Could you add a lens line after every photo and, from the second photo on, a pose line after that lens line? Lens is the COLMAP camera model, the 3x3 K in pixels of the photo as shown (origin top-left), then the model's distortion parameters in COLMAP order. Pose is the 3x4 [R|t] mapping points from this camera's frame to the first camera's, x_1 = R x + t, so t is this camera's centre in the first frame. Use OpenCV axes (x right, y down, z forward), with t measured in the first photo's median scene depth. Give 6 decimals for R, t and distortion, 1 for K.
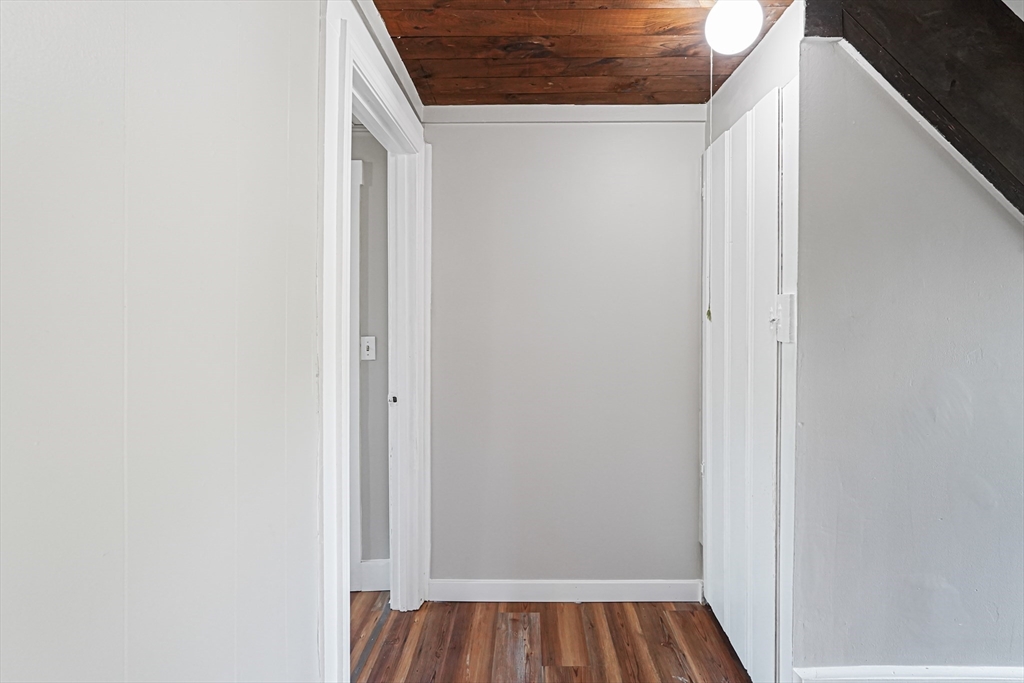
lens RADIAL K [[467.0, 0, 519.0], [0, 467.0, 305.9], [0, 0, 1]] dist [-0.008750, 0.002648]
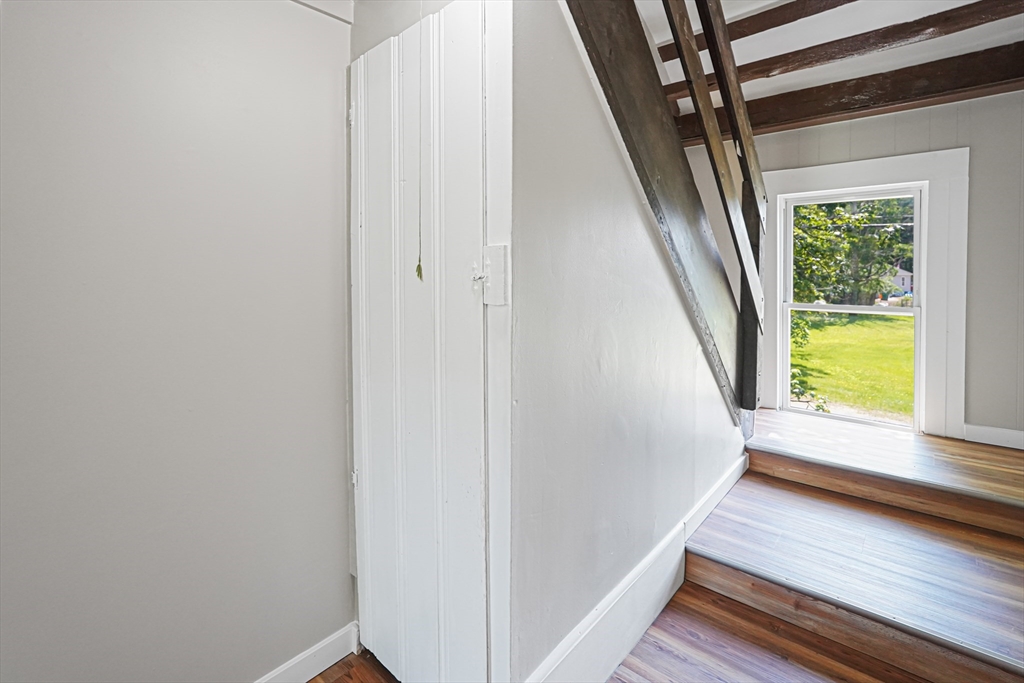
lens RADIAL K [[467.0, 0, 508.5], [0, 467.0, 276.4], [0, 0, 1]] dist [-0.008750, 0.002648]
pose [[0.646733, -0.011179, 0.762635, -0.033615], [0.008047, 0.999937, 0.007833, 0.023252], [-0.762674, 0.001072, 0.646782, 0.467755]]
